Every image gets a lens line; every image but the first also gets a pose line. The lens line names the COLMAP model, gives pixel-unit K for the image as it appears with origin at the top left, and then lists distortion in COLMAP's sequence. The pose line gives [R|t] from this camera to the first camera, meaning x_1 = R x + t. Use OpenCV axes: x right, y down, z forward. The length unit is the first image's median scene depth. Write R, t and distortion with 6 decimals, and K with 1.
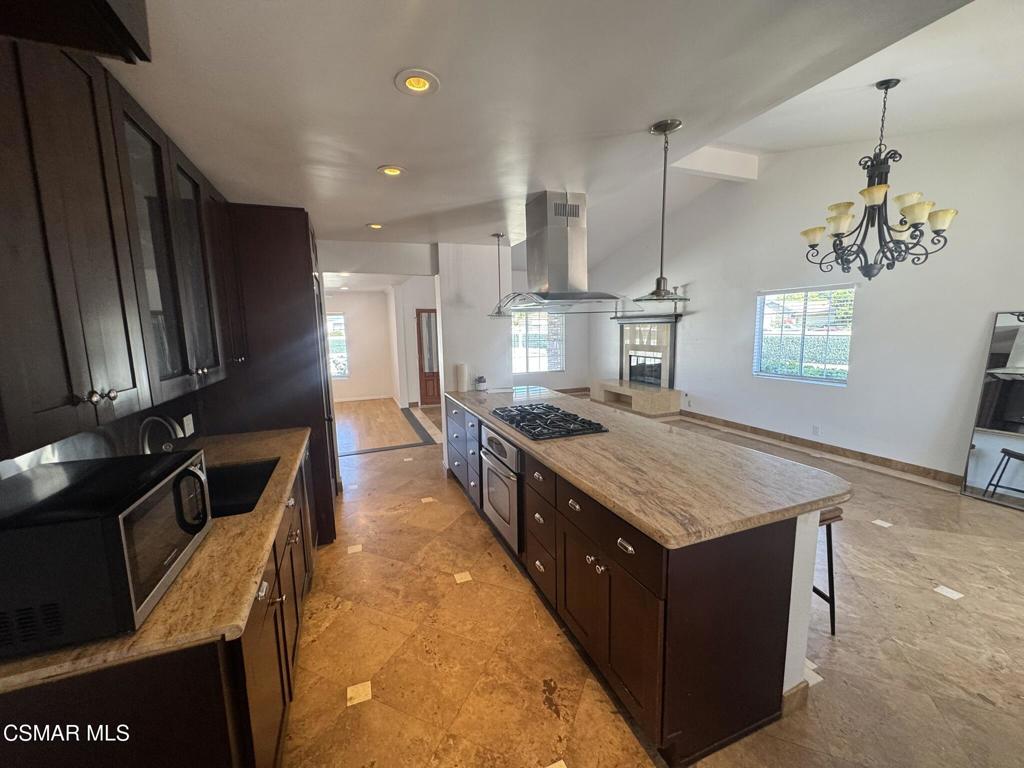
lens RADIAL K [[407.6, 0, 510.5], [0, 407.6, 383.2], [0, 0, 1]] dist [-0.004255, 0.000167]
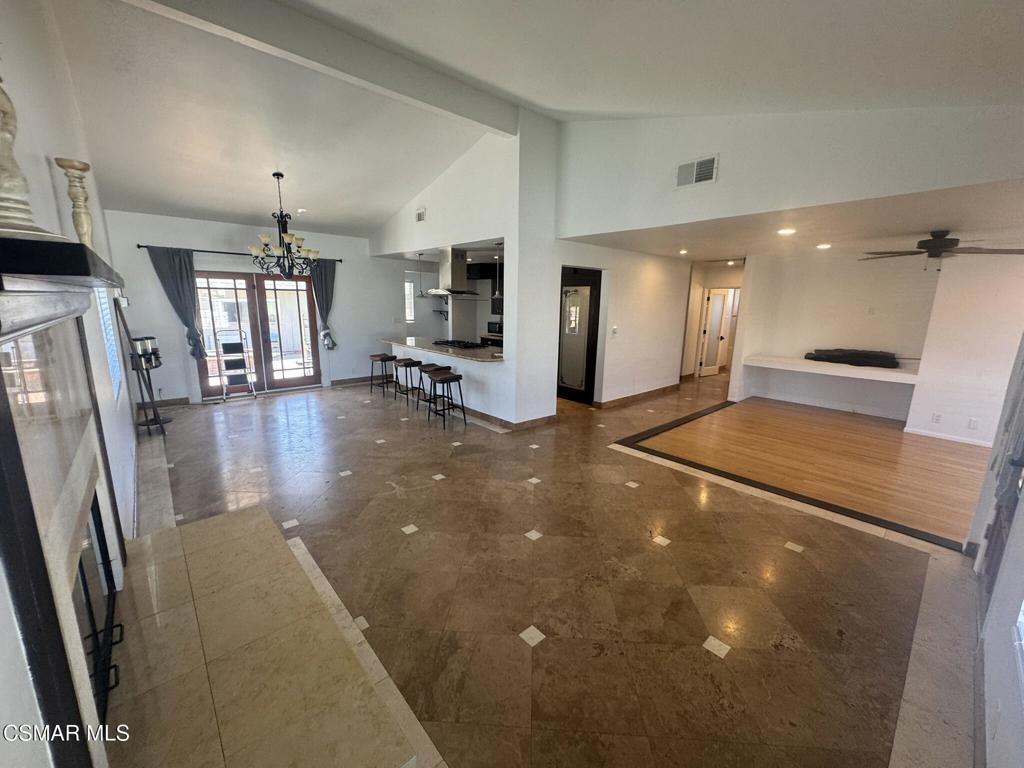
lens RADIAL K [[409.7, 0, 512.0], [0, 409.7, 384.0], [0, 0, 1]] dist [-0.001738, -0.000004]
pose [[-0.939860, 0.073596, -0.333537, 0.231905], [-0.044069, 0.942220, 0.332084, -0.189996], [0.338706, 0.326811, -0.882311, 1.265429]]
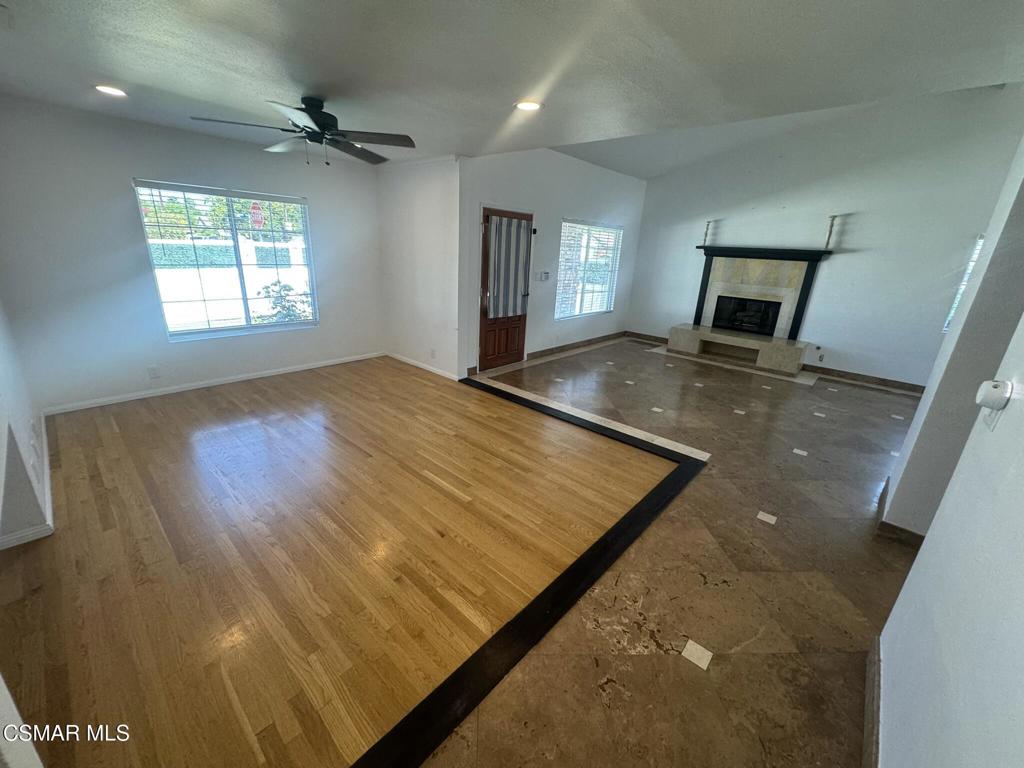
lens RADIAL K [[407.6, 0, 510.5], [0, 407.6, 383.2], [0, 0, 1]] dist [-0.004255, 0.000167]
pose [[0.895707, -0.077216, 0.437889, -0.517254], [-0.007676, 0.981974, 0.188860, -0.053114], [-0.444579, -0.172524, 0.878968, 0.487469]]
